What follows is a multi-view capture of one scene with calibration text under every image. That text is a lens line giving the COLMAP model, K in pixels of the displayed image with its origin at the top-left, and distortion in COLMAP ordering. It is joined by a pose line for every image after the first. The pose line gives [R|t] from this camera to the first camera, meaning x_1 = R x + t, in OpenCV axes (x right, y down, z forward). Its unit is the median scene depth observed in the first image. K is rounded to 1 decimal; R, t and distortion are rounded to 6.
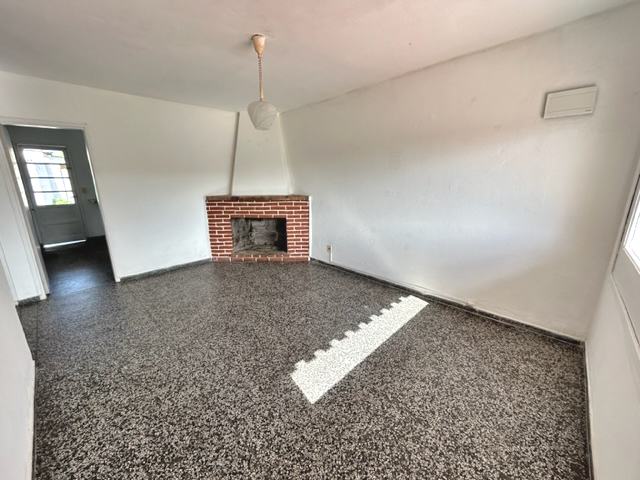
lens RADIAL K [[260.7, 0, 320.0], [0, 260.7, 240.0], [0, 0, 1]] dist [0.000492, 0.000056]
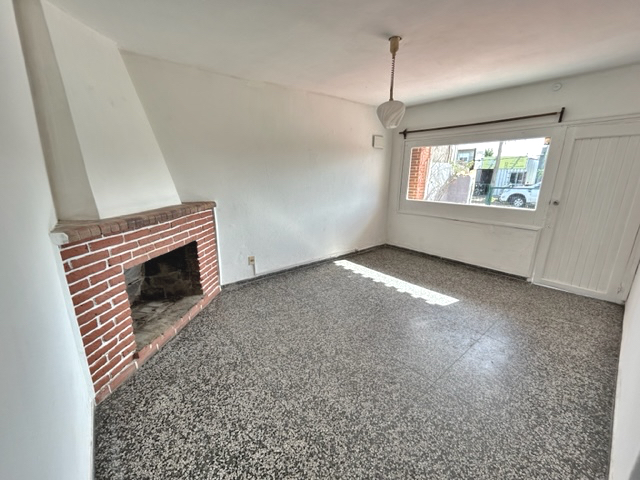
lens RADIAL K [[260.7, 0, 320.0], [0, 260.7, 240.0], [0, 0, 1]] dist [0.000492, 0.000056]
pose [[0.102809, -0.236899, 0.966079, -0.929751], [0.234097, 0.949708, 0.207972, -0.191688], [-0.966762, 0.204775, 0.153095, 0.826639]]
